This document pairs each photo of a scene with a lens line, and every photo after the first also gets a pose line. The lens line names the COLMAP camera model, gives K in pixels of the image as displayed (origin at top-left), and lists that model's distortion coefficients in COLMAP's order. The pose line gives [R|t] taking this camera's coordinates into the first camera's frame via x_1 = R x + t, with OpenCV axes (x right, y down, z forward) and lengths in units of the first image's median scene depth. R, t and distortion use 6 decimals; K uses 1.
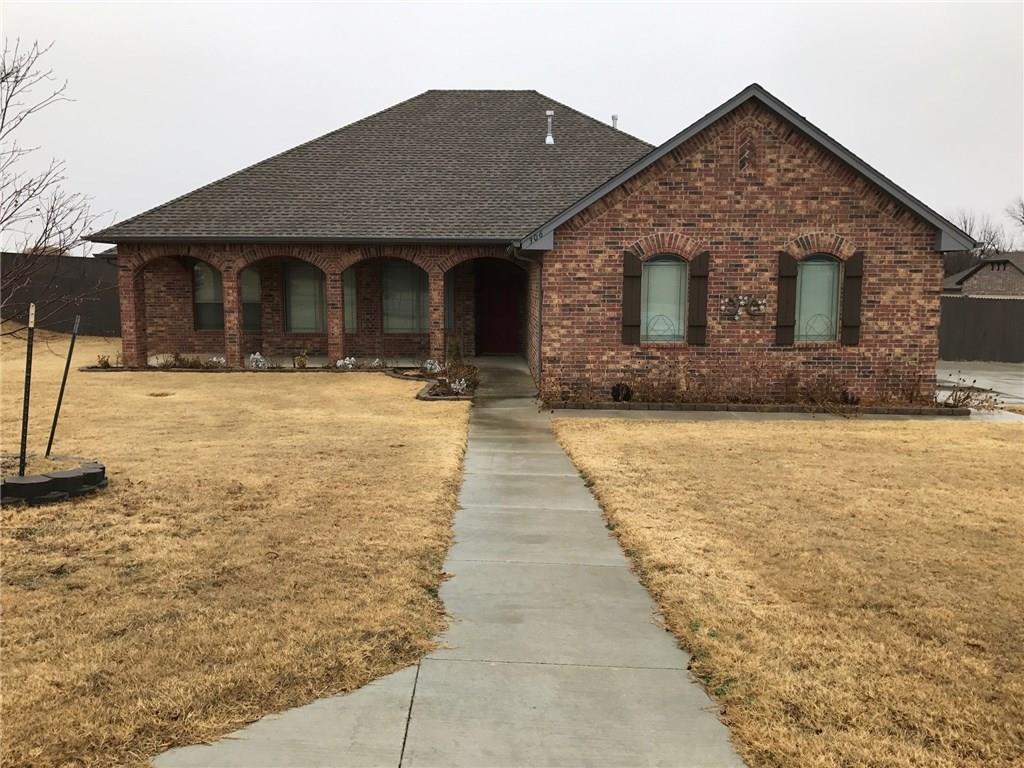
lens RADIAL K [[837.0, 0, 510.6], [0, 837.0, 379.4], [0, 0, 1]] dist [0.066552, -0.074863]
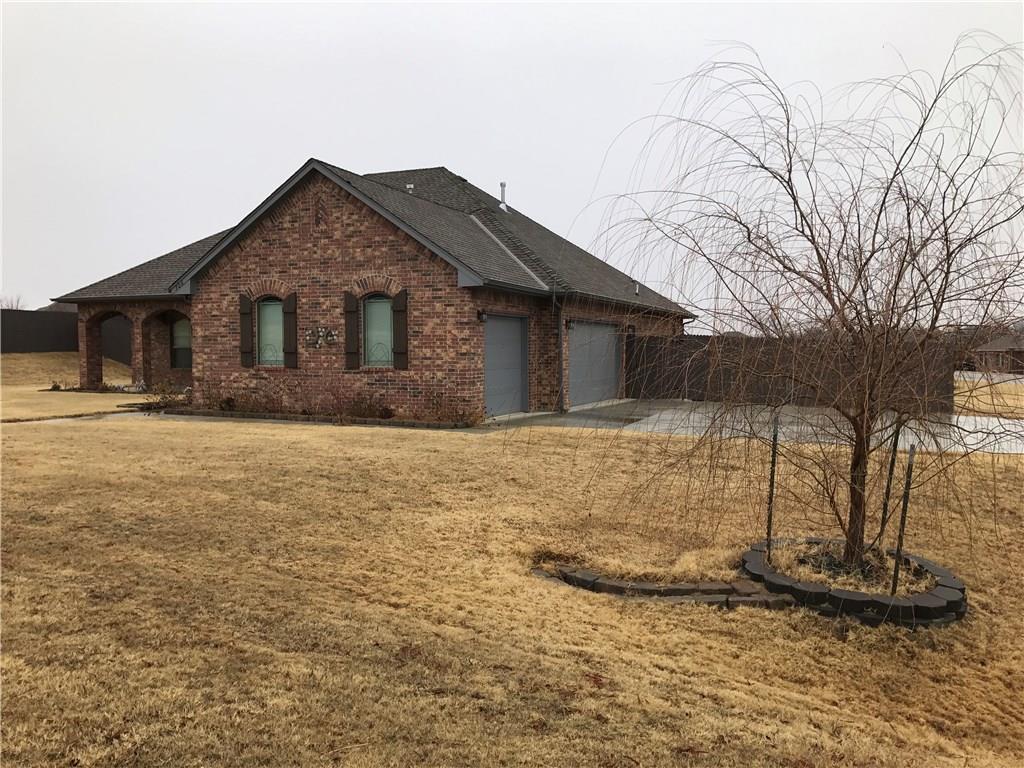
lens RADIAL K [[837.0, 0, 513.1], [0, 837.0, 388.4], [0, 0, 1]] dist [0.066552, -0.074863]
pose [[0.913827, 0.013762, -0.405871, 1.028534], [-0.043264, 0.997037, -0.063604, 0.053641], [0.403793, 0.075683, 0.911715, 0.008060]]
